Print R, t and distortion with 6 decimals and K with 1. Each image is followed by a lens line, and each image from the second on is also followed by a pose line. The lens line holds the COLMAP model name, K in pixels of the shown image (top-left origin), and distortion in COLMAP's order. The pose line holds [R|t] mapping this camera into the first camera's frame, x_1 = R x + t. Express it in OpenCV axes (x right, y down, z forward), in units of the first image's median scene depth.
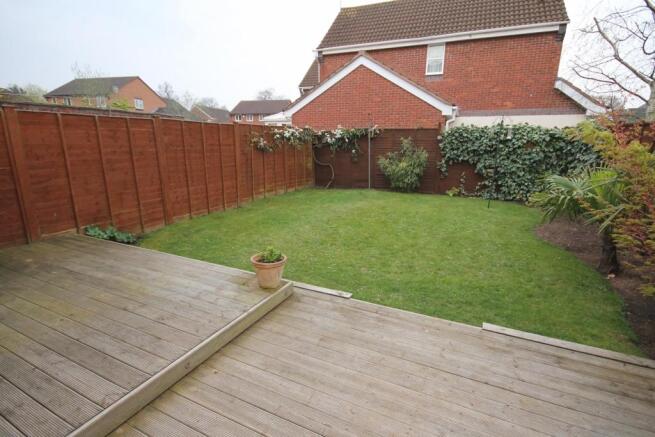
lens RADIAL K [[314.1, 0, 332.2], [0, 314.1, 215.1], [0, 0, 1]] dist [-0.012799, -0.002891]
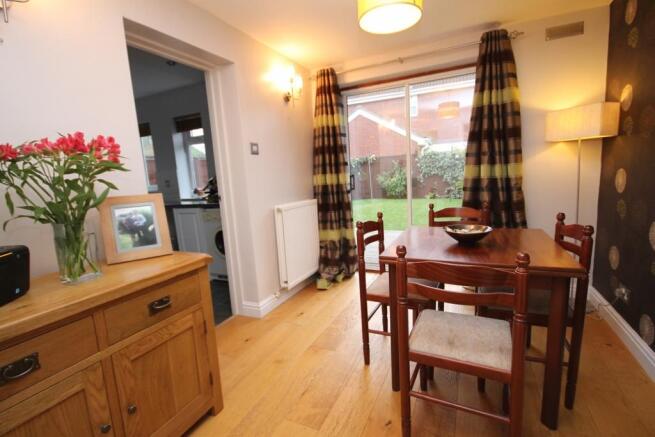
lens RADIAL K [[314.1, 0, 325.9], [0, 314.1, 220.9], [0, 0, 1]] dist [-0.012799, -0.002891]
pose [[0.997592, -0.069329, -0.002163, -0.097169], [0.068909, 0.994141, -0.083281, 0.123757], [0.007925, 0.082932, 0.996524, -0.426768]]
